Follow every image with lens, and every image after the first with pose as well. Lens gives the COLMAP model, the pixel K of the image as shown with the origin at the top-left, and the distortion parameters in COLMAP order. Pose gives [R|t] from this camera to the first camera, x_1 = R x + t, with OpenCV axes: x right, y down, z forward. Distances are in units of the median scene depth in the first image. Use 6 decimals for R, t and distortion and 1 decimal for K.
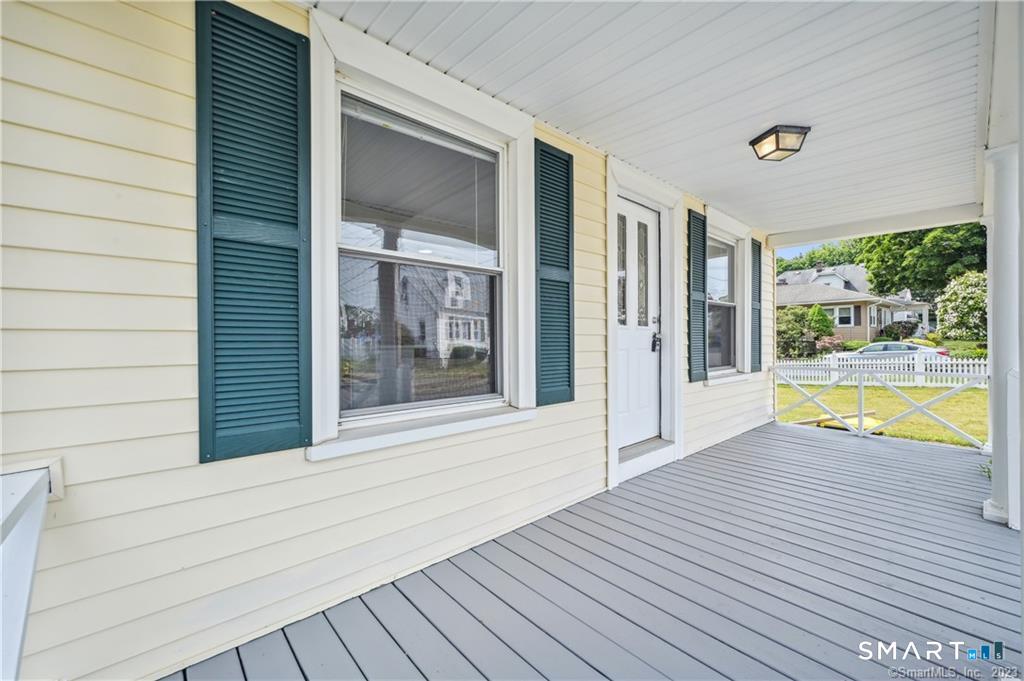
lens RADIAL K [[403.6, 0, 506.7], [0, 403.6, 332.7], [0, 0, 1]] dist [0.000227, 0.000041]
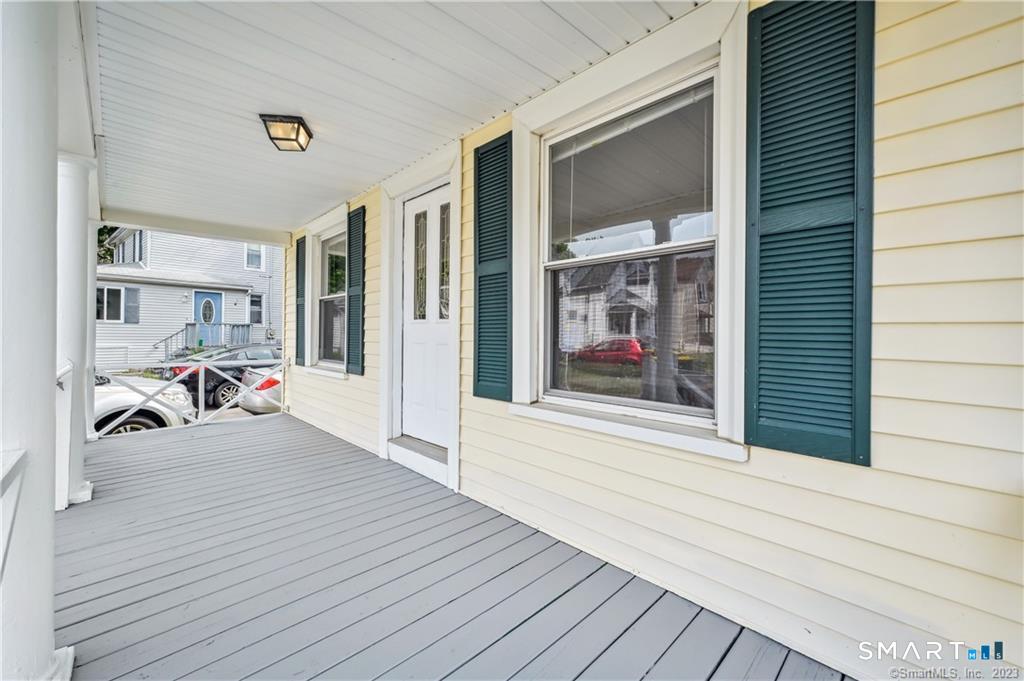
lens RADIAL K [[422.7, 0, 514.8], [0, 422.7, 318.1], [0, 0, 1]] dist [-0.000941, -0.000018]
pose [[0.049141, -0.020818, -0.998575, 1.096798], [0.007919, 0.999759, -0.020453, 0.001566], [0.998760, -0.006902, 0.049294, 0.950116]]
